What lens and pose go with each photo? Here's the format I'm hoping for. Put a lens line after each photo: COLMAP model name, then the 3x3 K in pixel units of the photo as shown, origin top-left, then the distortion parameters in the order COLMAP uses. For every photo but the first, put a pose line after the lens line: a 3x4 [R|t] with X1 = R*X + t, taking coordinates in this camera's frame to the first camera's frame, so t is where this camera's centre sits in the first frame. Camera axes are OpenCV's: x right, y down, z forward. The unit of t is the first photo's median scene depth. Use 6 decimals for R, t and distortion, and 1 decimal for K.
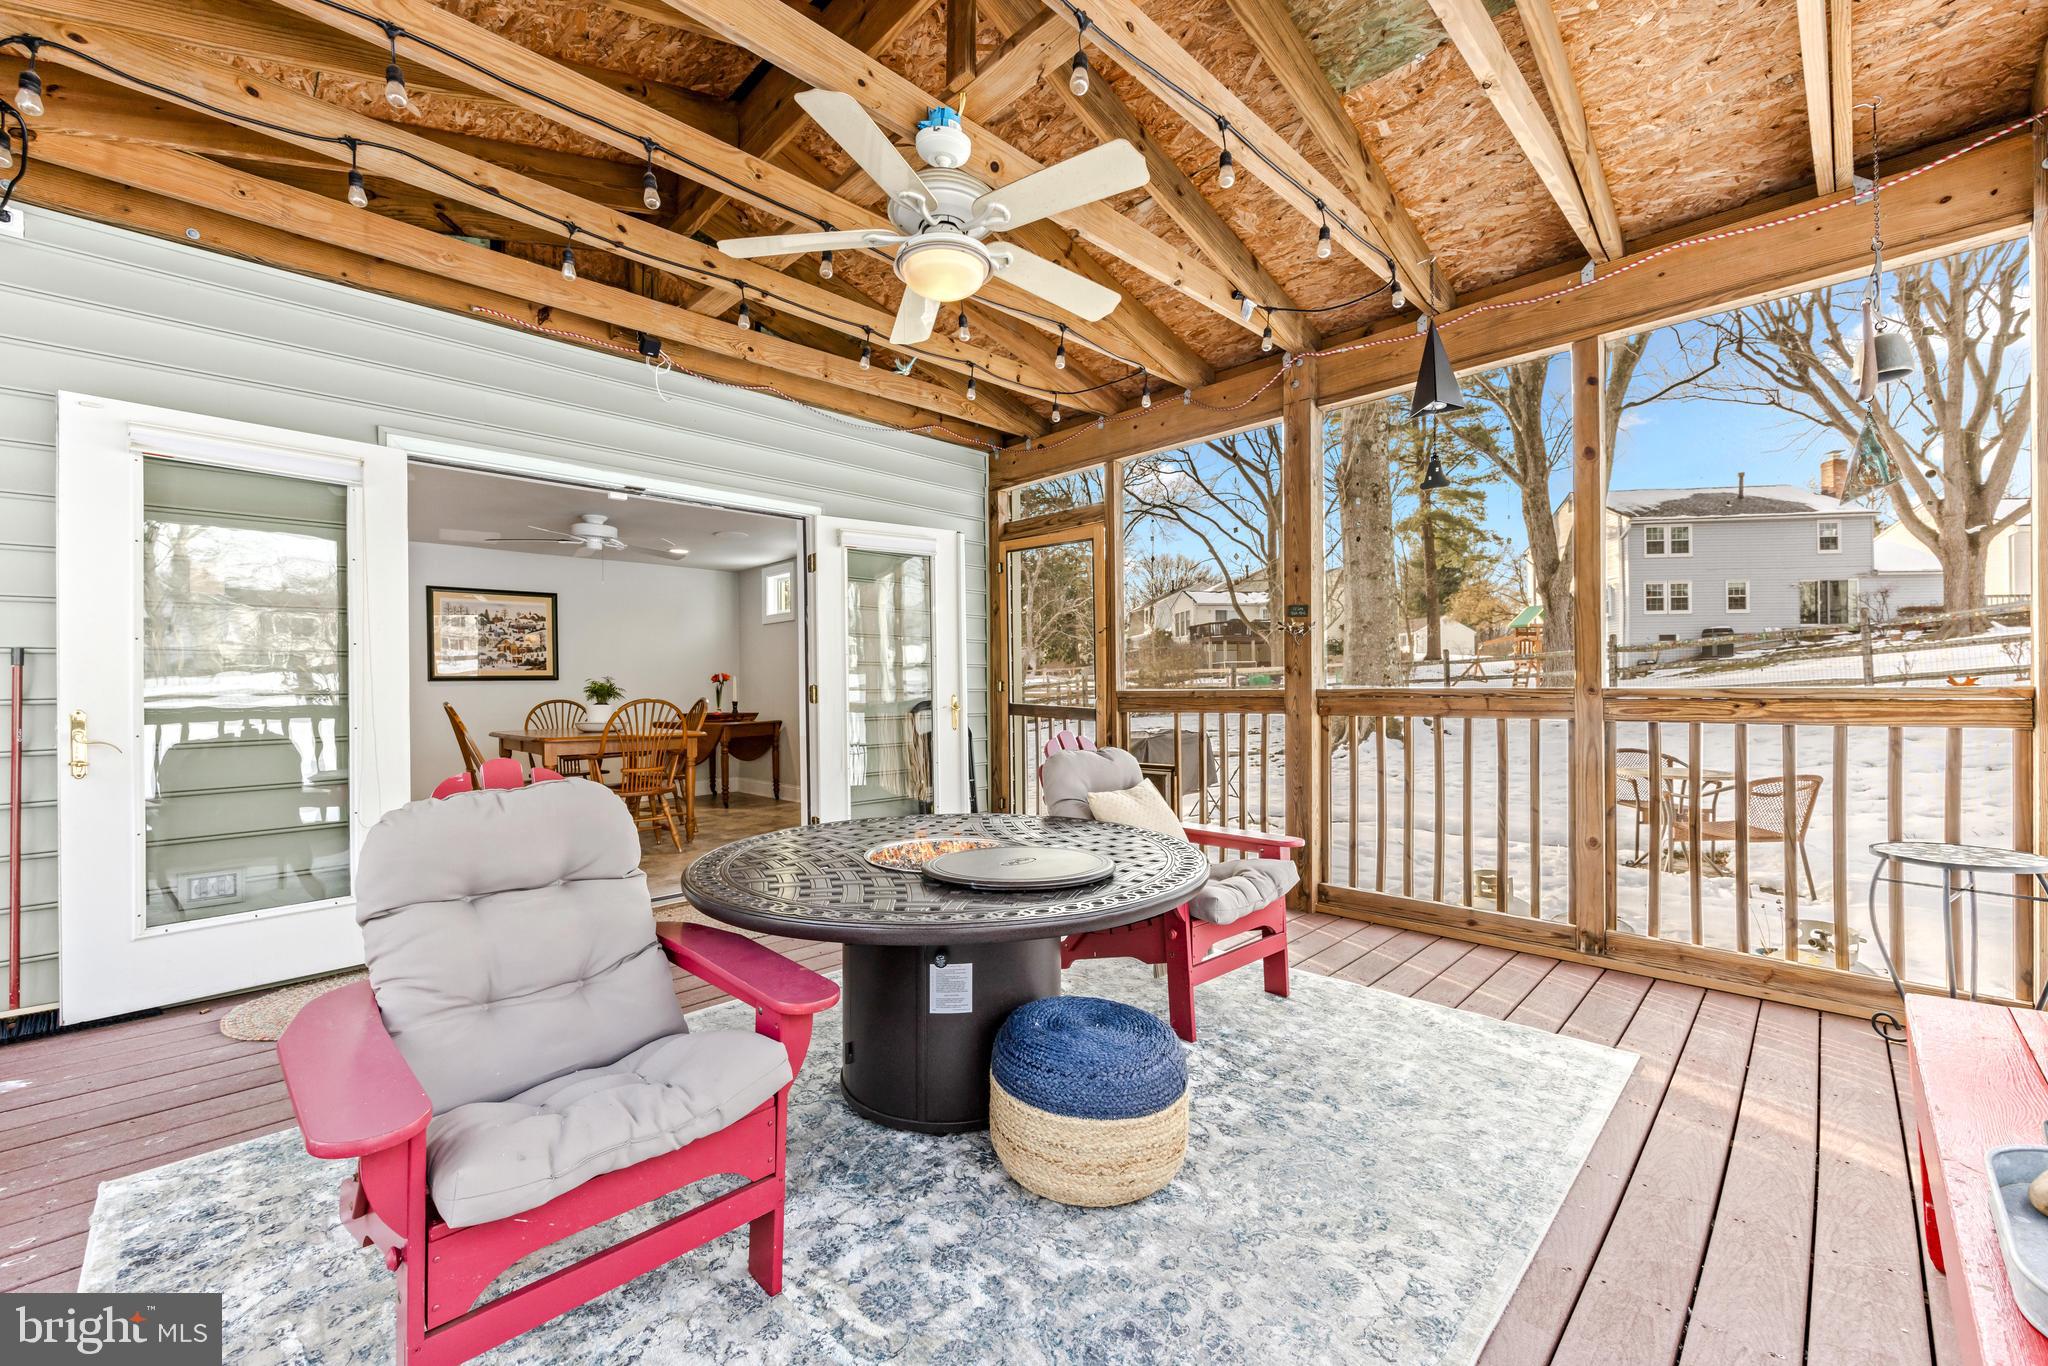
lens RADIAL K [[819.1, 0, 1020.8], [0, 819.1, 679.3], [0, 0, 1]] dist [-0.001863, -0.001080]
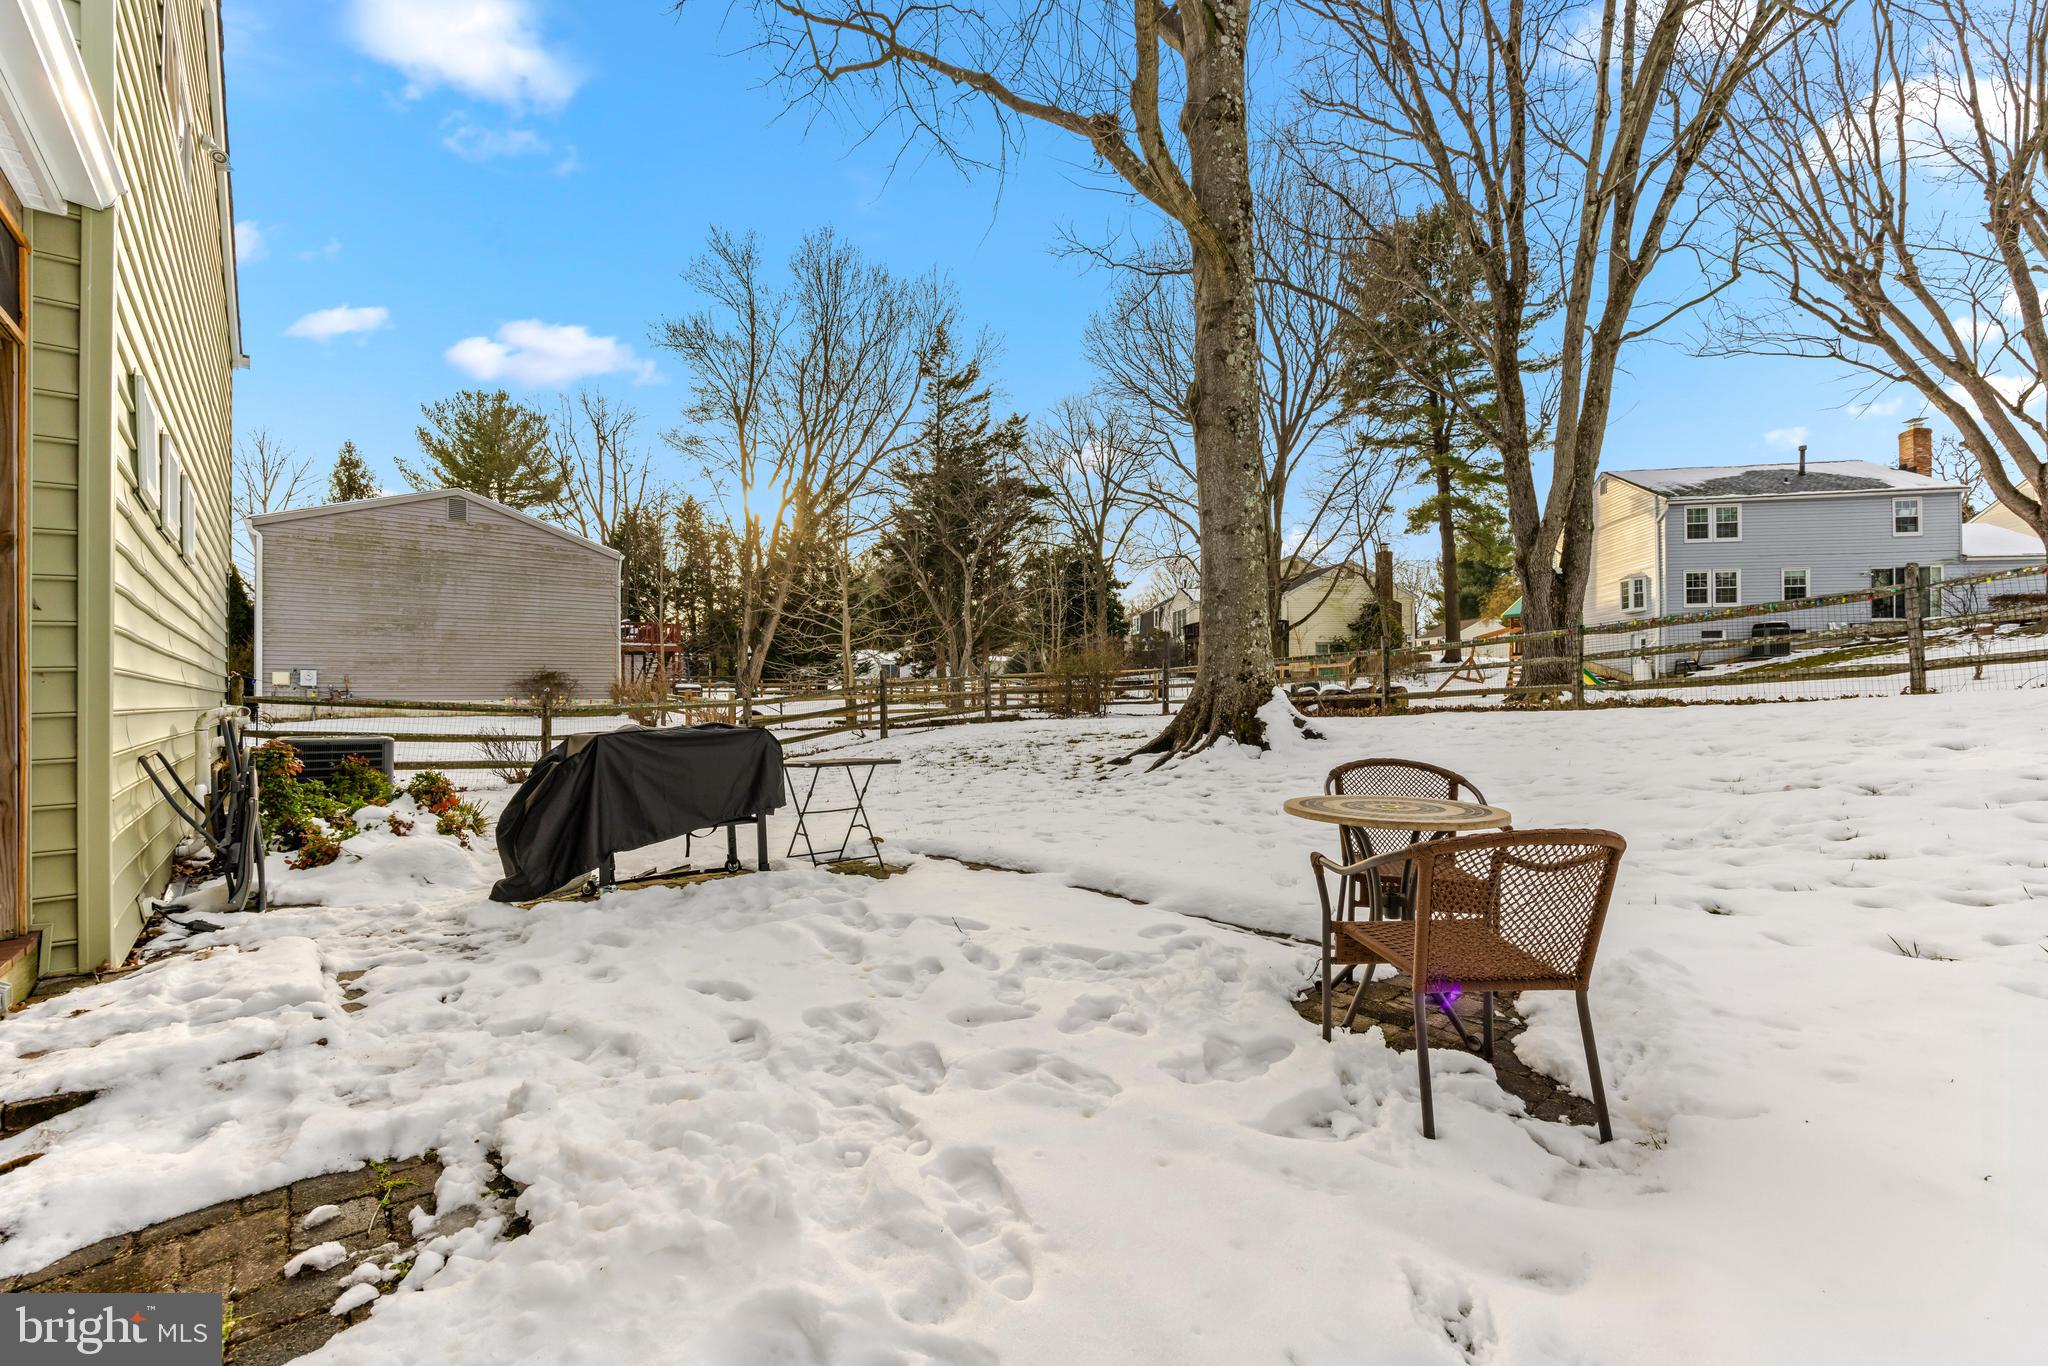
lens RADIAL K [[819.1, 0, 1015.5], [0, 819.1, 688.7], [0, 0, 1]] dist [-0.001863, -0.001080]
pose [[0.998284, 0.002977, -0.058485, 0.114037], [-0.002780, 0.999990, 0.003450, 0.007874], [0.058495, -0.003281, 0.998282, 0.095120]]
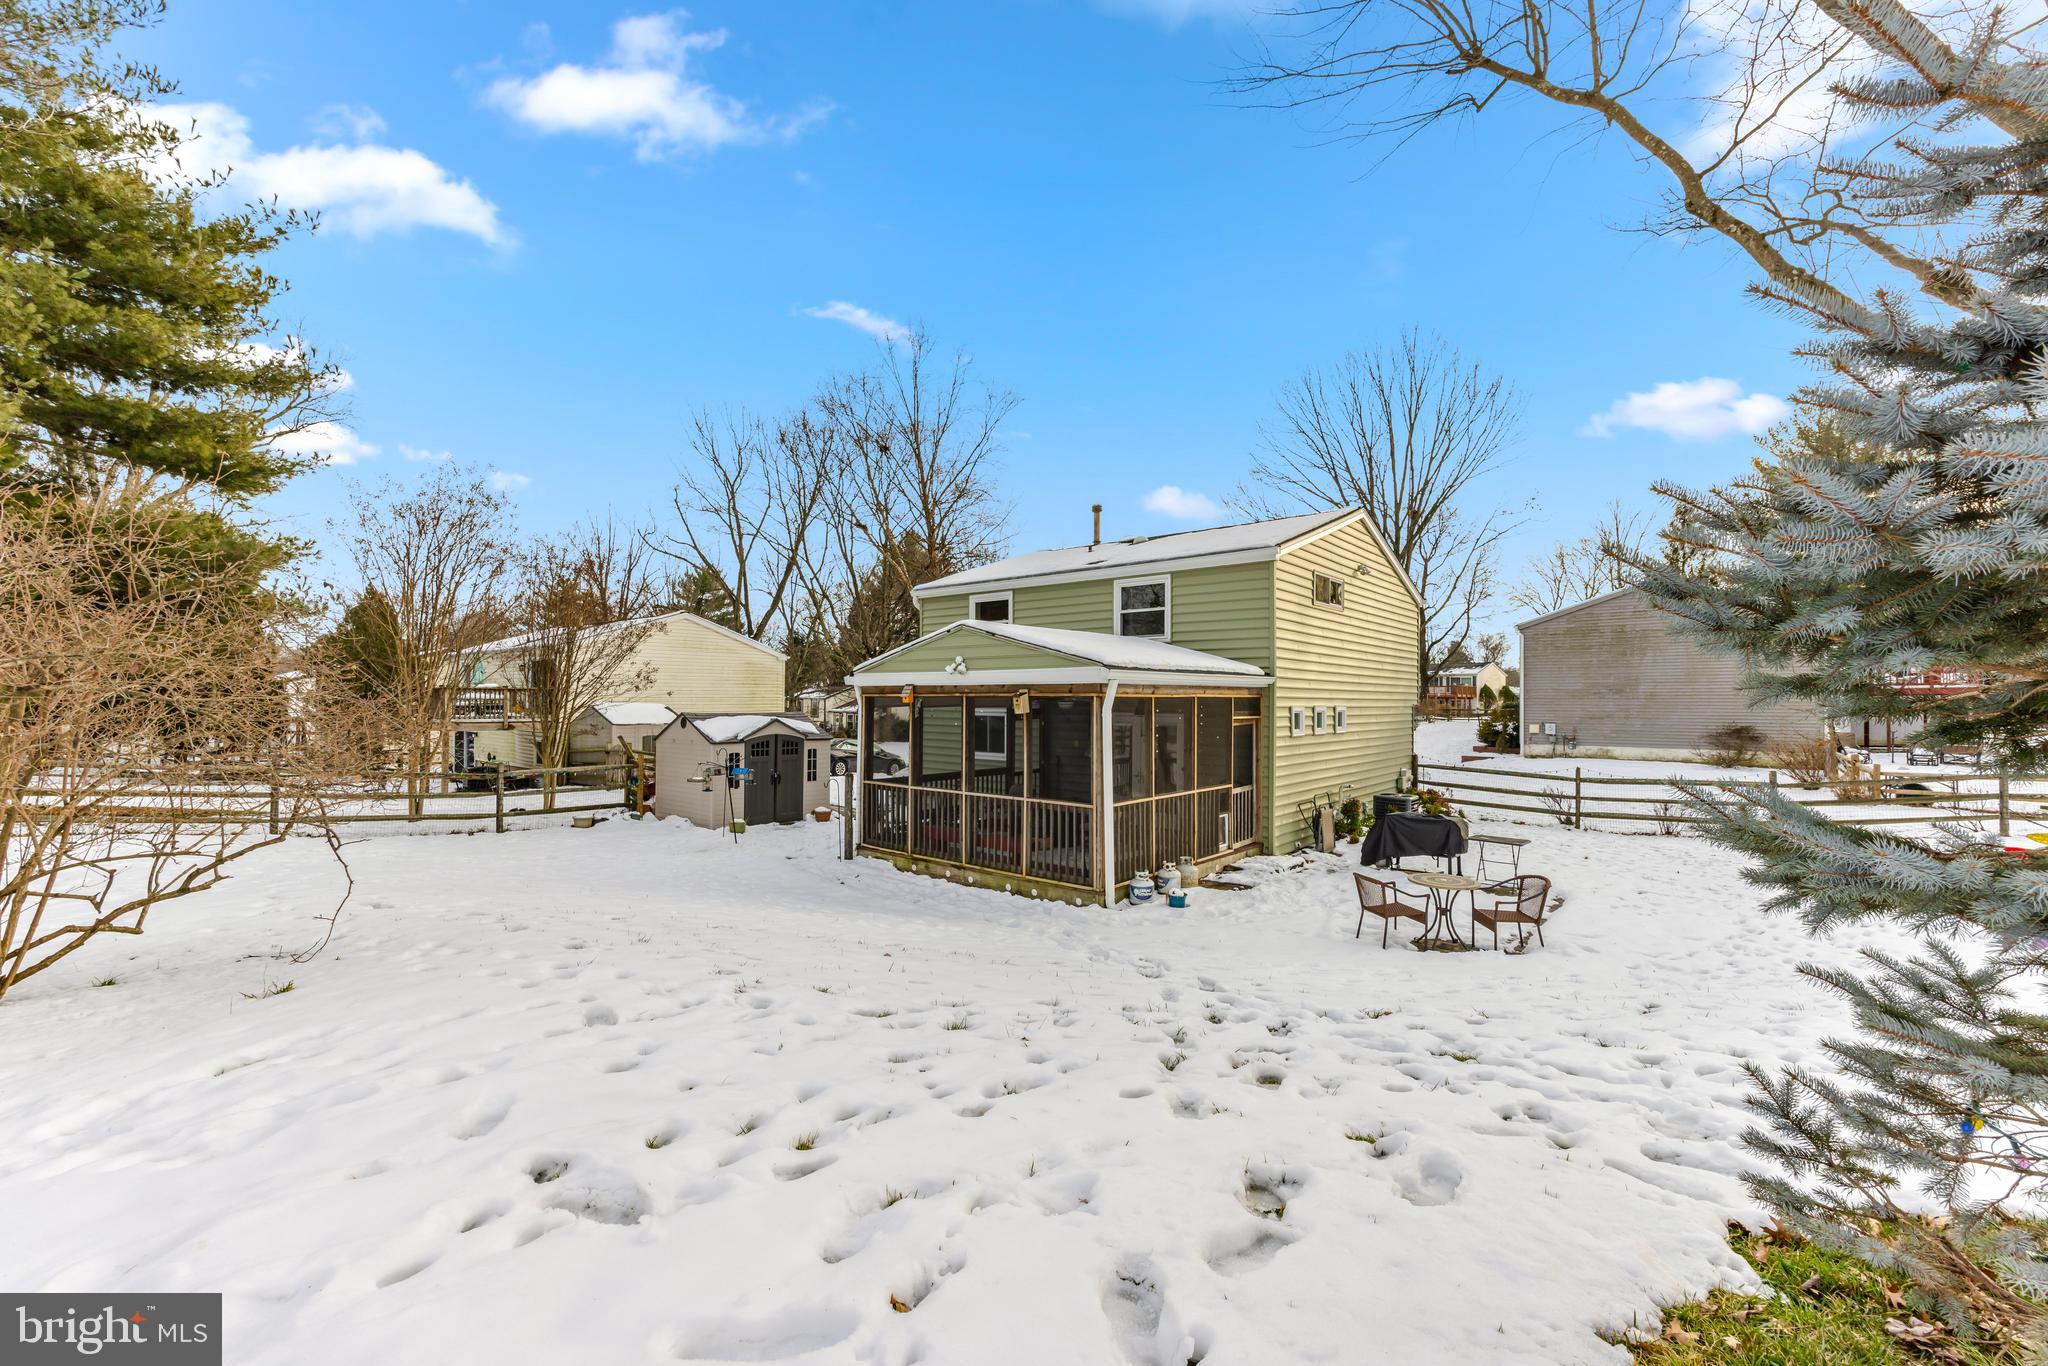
lens RADIAL K [[819.1, 0, 1030.2], [0, 819.1, 681.2], [0, 0, 1]] dist [-0.001863, -0.001080]
pose [[0.086143, -0.011951, -0.996211, 0.418583], [0.004073, 0.999924, -0.011643, -0.044337], [0.996274, -0.003055, 0.086185, 0.023230]]
